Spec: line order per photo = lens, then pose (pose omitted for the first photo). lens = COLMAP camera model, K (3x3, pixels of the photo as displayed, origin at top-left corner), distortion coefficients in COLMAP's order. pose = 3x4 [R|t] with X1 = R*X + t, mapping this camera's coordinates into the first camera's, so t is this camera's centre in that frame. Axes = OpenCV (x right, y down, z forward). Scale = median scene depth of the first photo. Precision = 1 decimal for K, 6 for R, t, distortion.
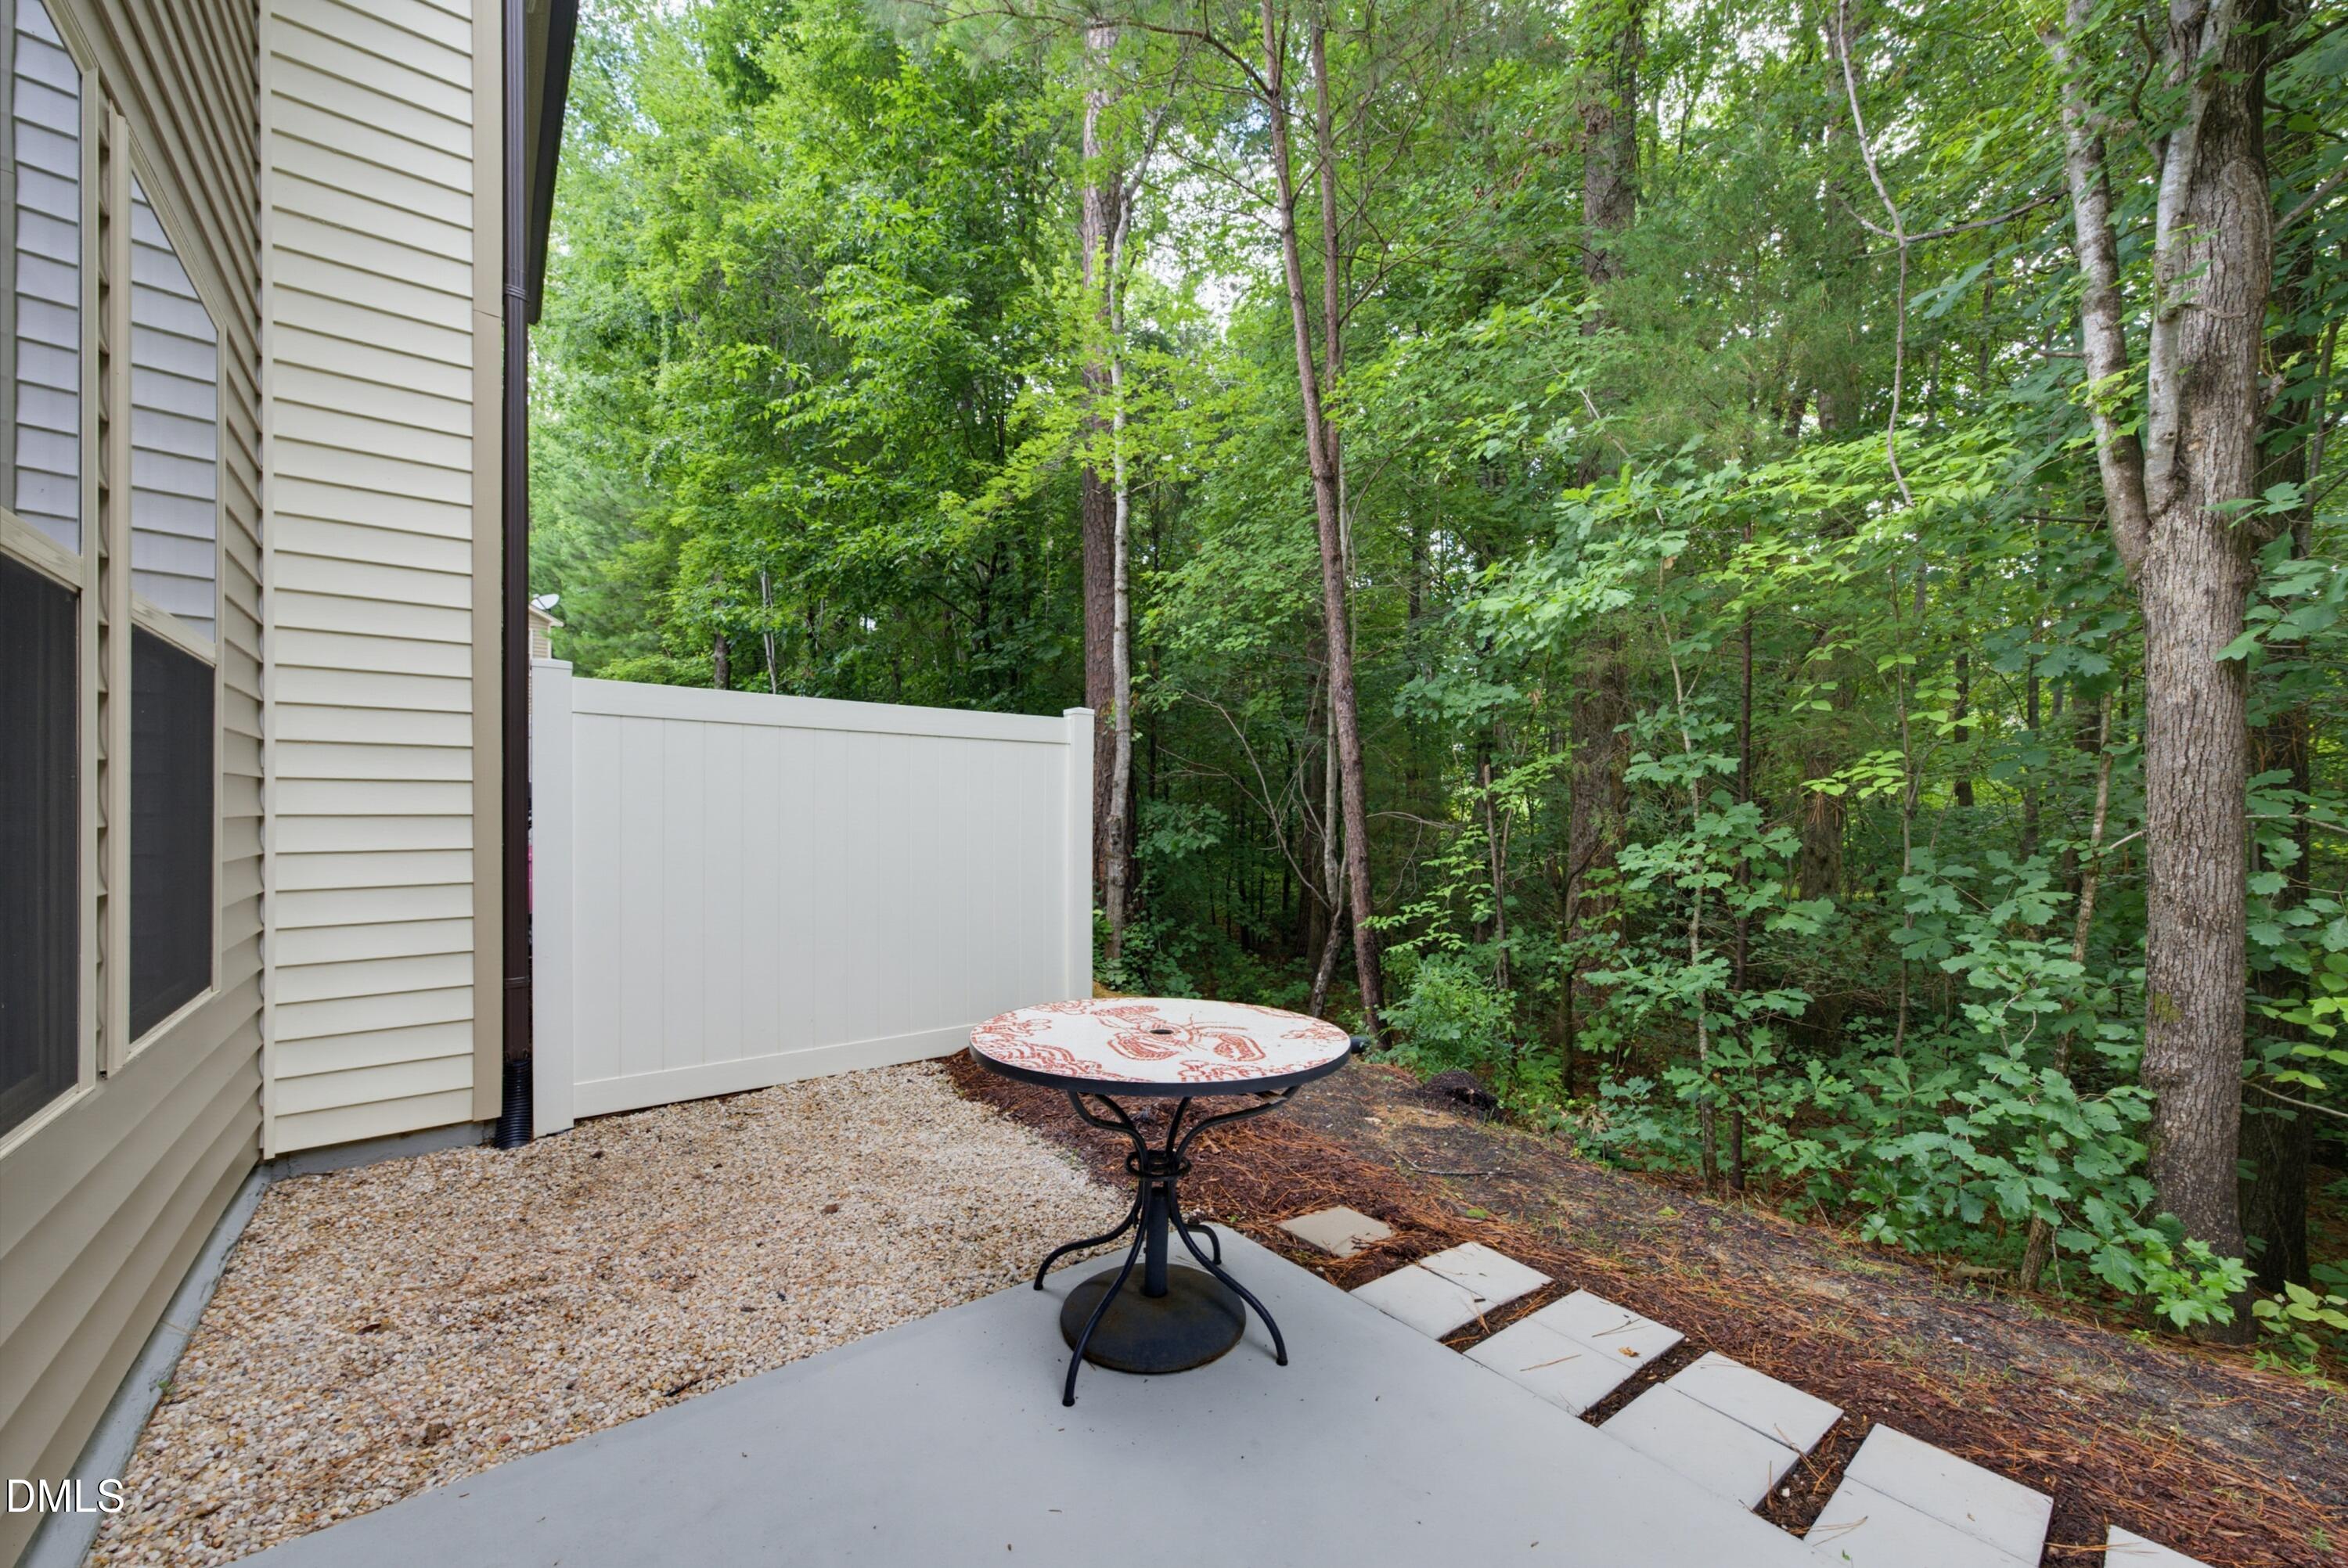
lens RADIAL K [[860.5, 0, 1174.0], [0, 860.5, 784.0], [0, 0, 1]] dist [-0.026411, 0.011405]
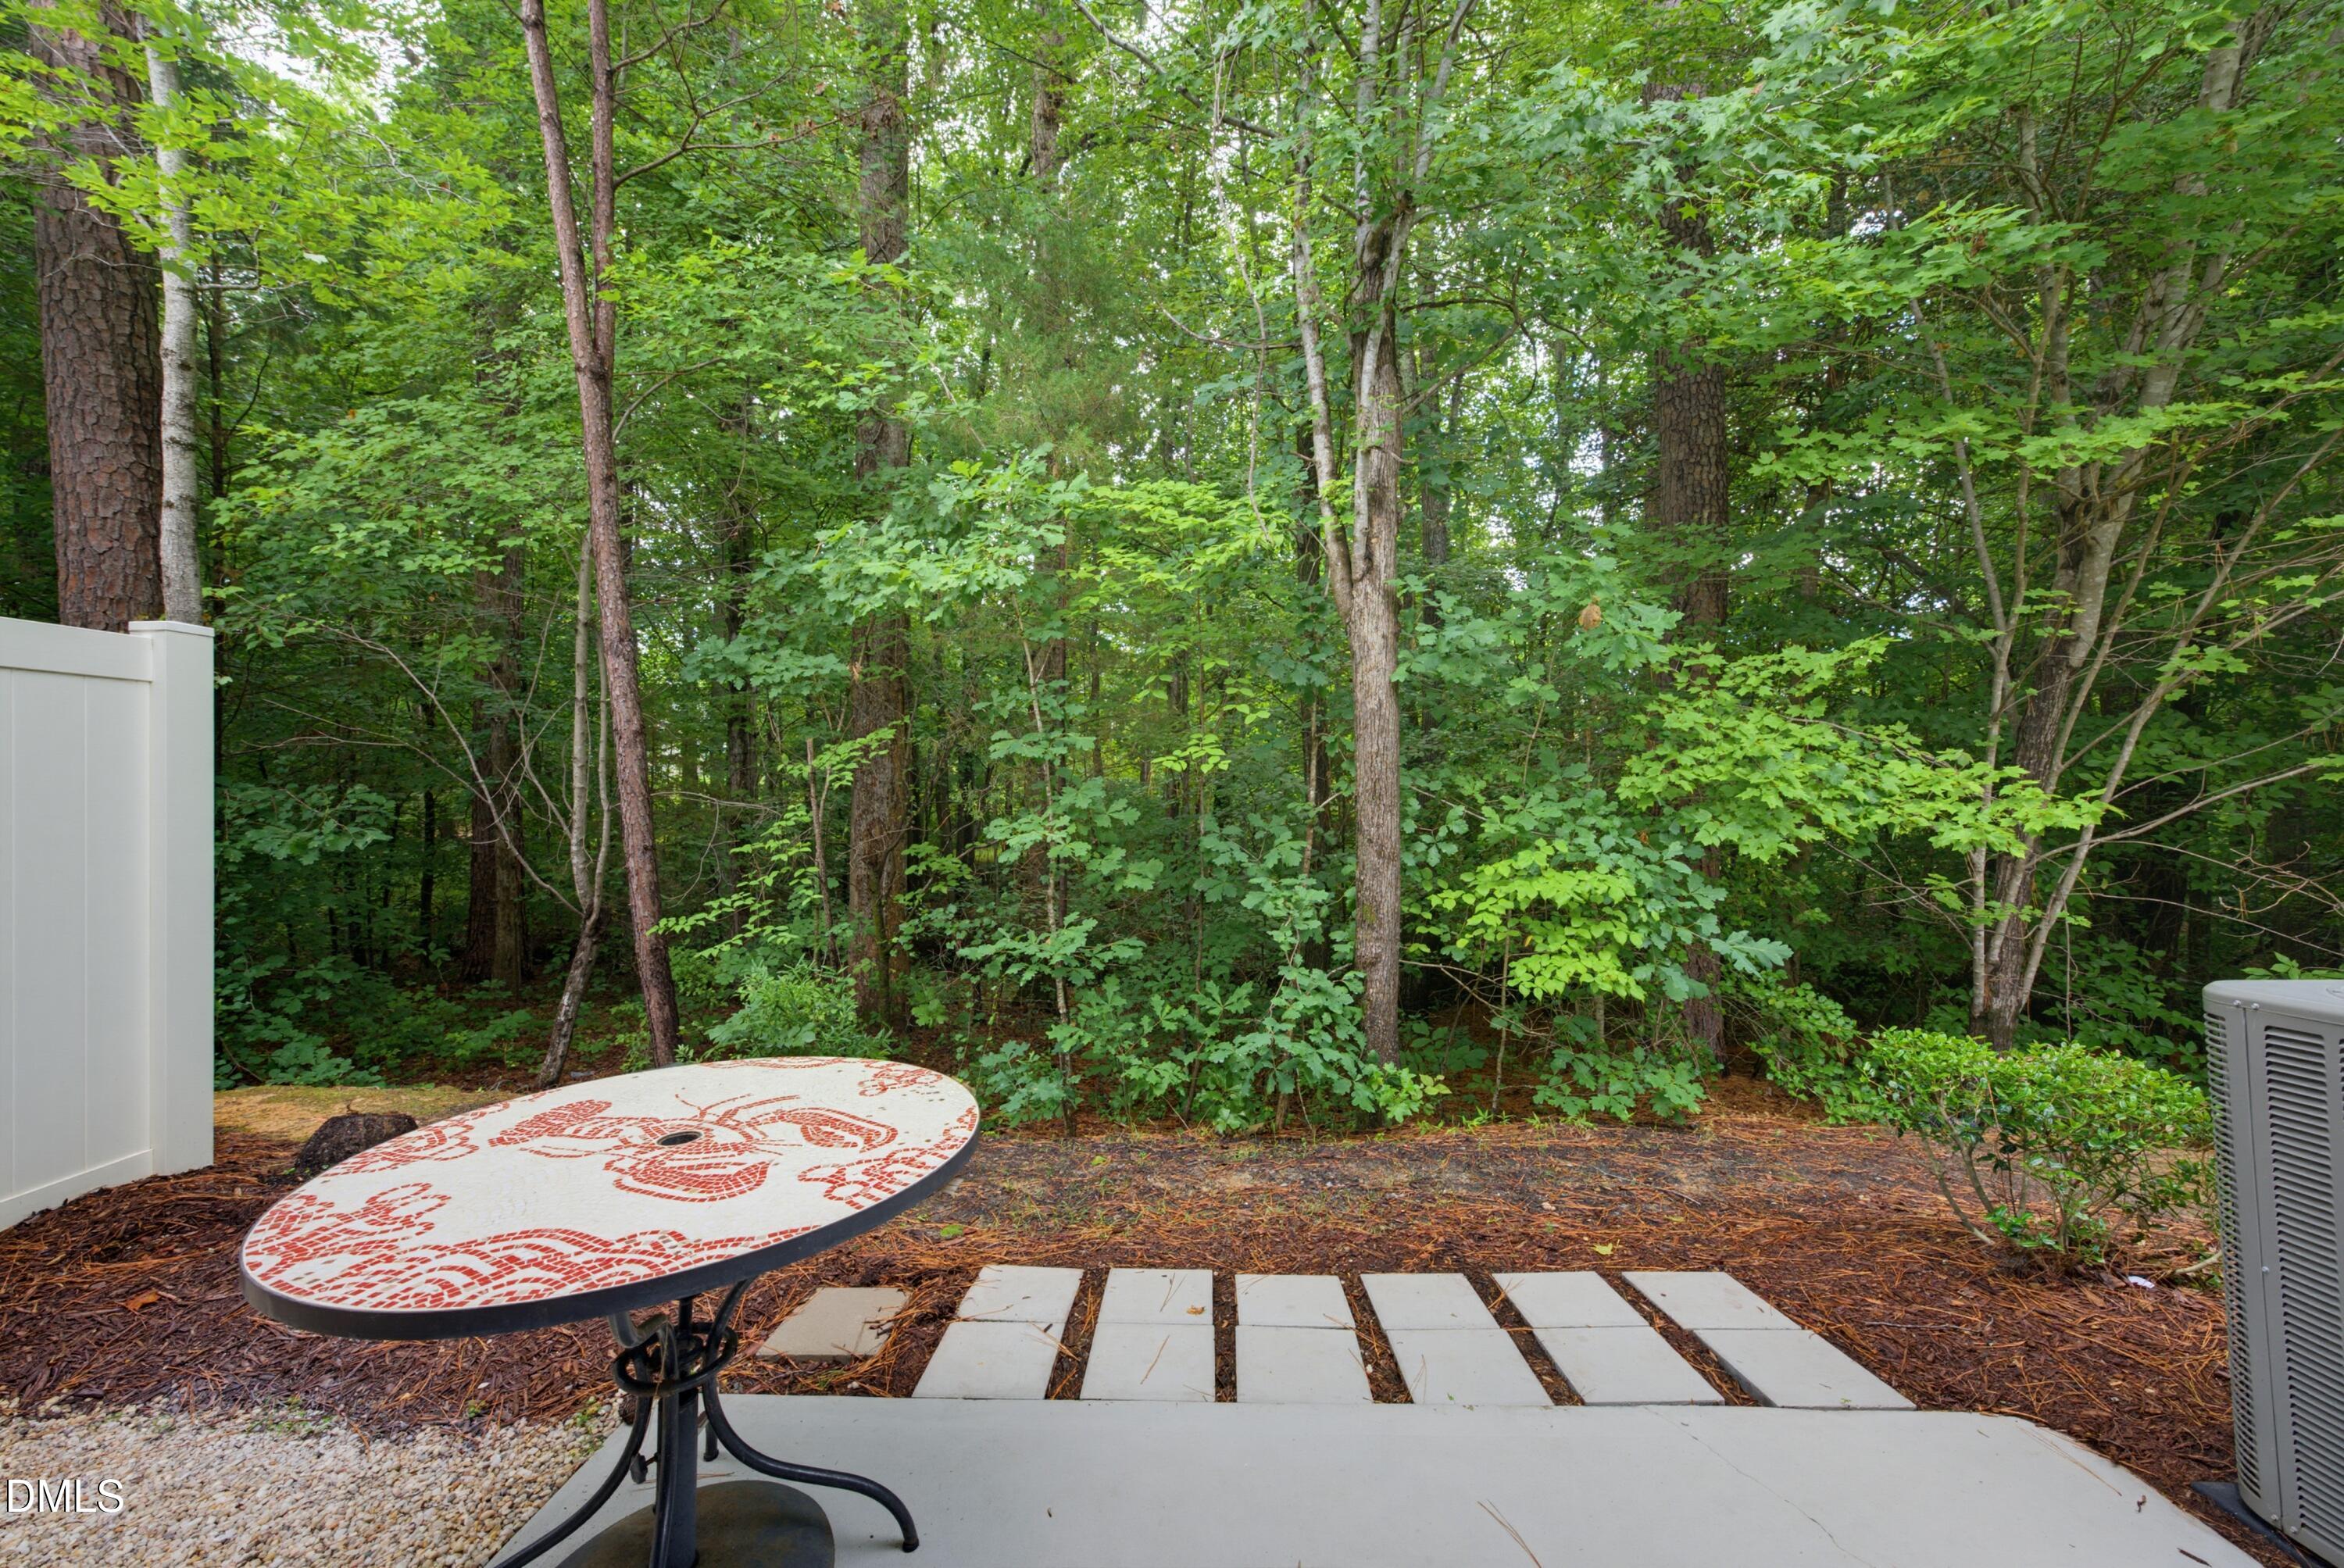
lens RADIAL K [[869.5, 0, 1171.2], [0, 869.5, 765.1], [0, 0, 1]] dist [-0.059750, 0.029373]
pose [[0.663361, 0.004979, 0.748283, -0.136631], [-0.007917, 0.999969, 0.000365, 0.003978], [-0.748257, -0.006166, 0.663380, 0.179648]]
